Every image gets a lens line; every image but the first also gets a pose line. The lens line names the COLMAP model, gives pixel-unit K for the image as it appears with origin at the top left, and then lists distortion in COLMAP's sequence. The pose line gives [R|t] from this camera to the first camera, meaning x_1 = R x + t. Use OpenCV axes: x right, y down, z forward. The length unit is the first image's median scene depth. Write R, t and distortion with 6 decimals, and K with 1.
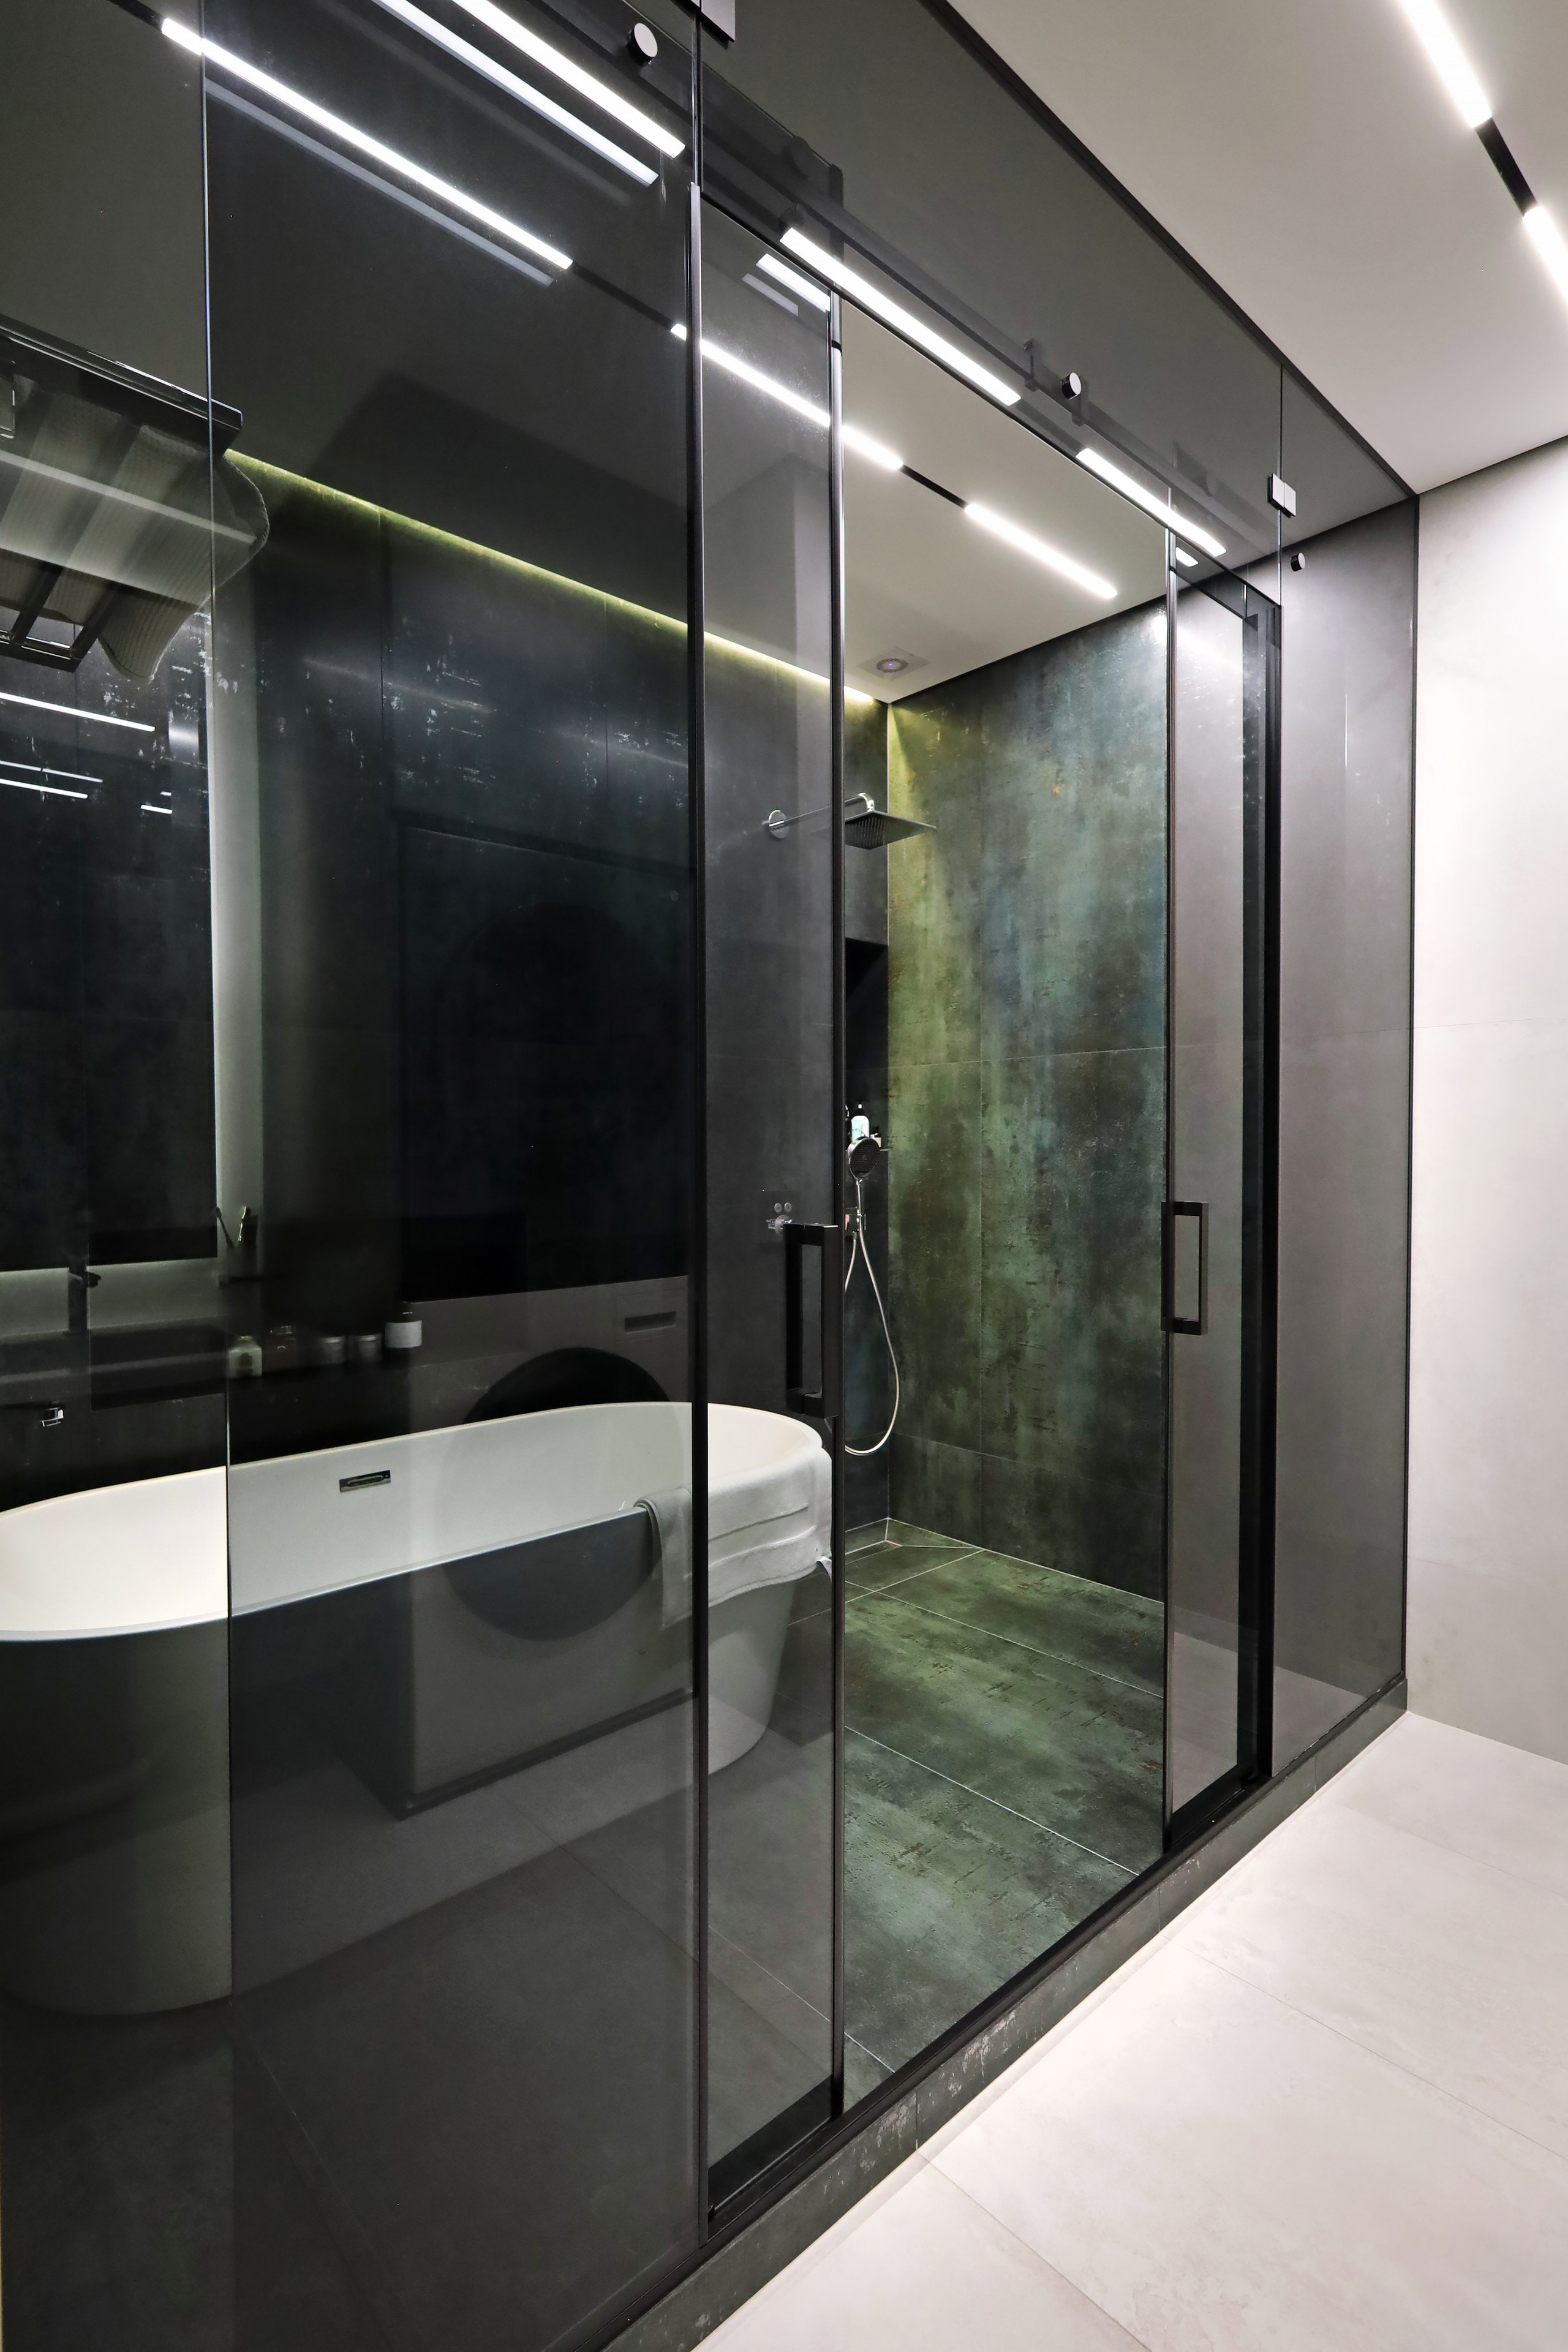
lens RADIAL K [[1151.4, 0, 784.0], [0, 1151.4, 1176.0], [0, 0, 1]] dist [-0.000906, 0.000007]
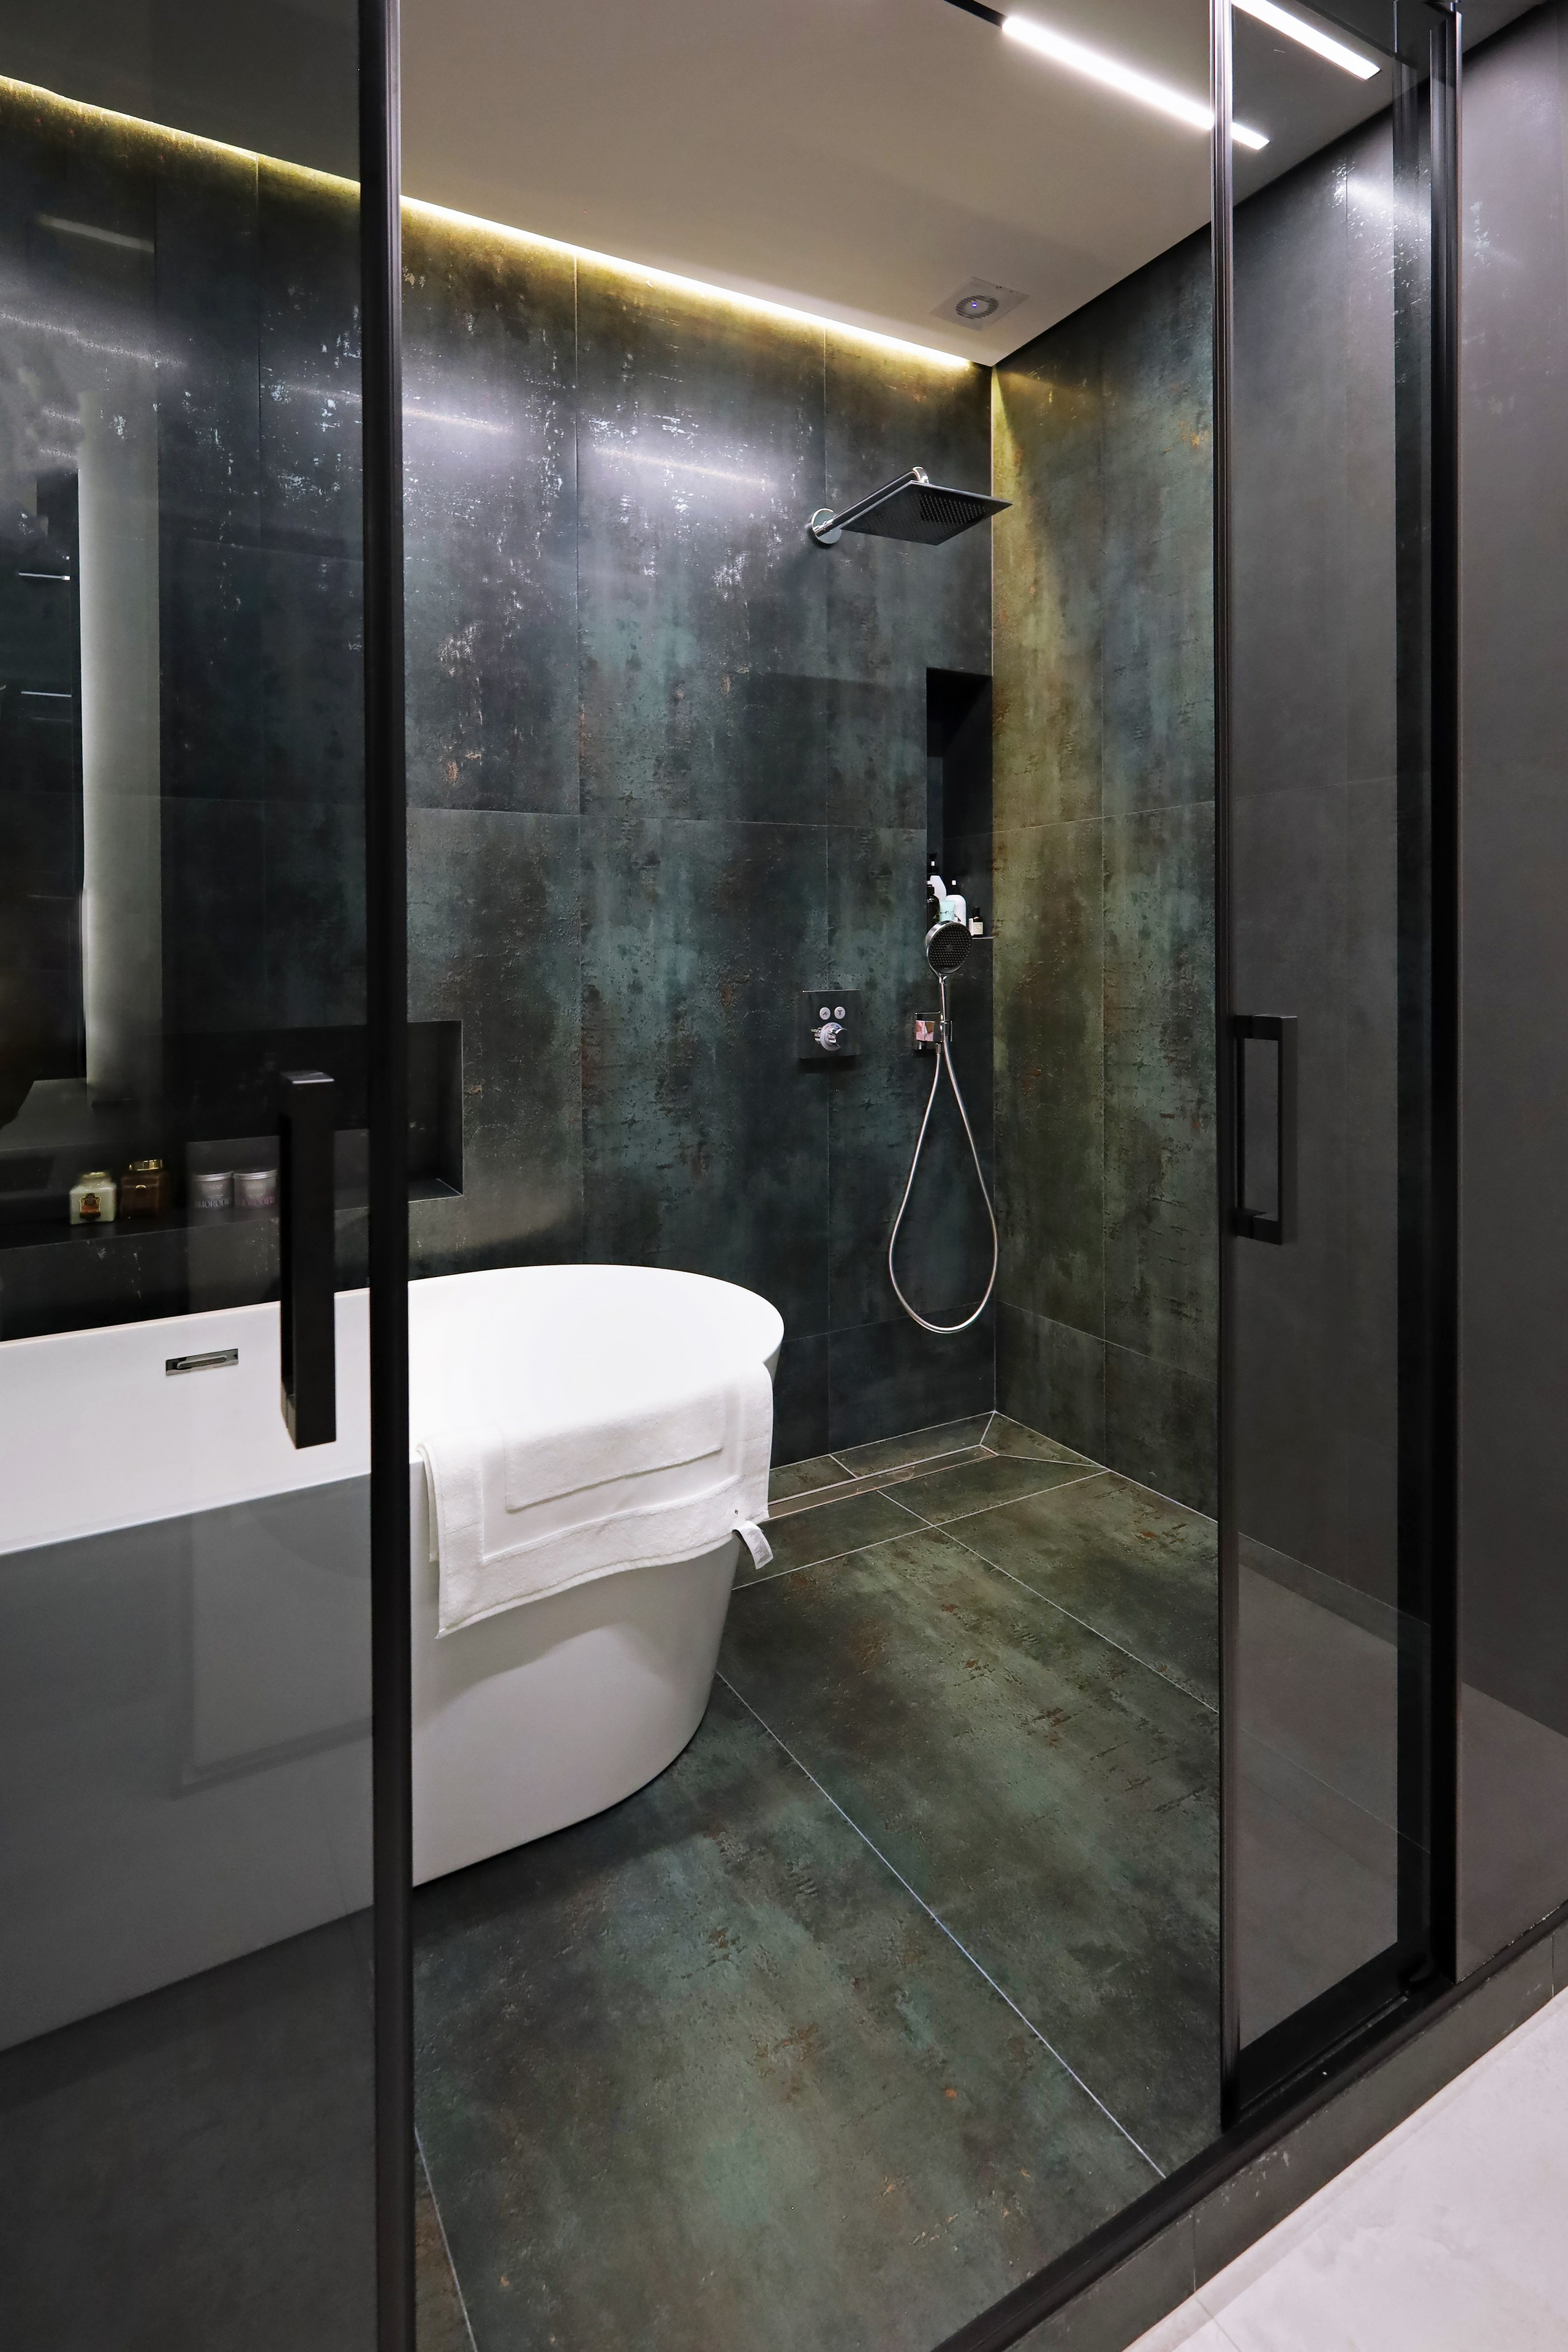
lens RADIAL K [[1174.0, 0, 777.4], [0, 1174.0, 968.5], [0, 0, 1]] dist [0.002658, -0.000429]
pose [[0.972175, -0.008025, -0.234119, 0.147865], [0.007599, 0.999967, -0.002720, -0.000827], [0.234133, 0.000865, 0.972204, 0.211360]]
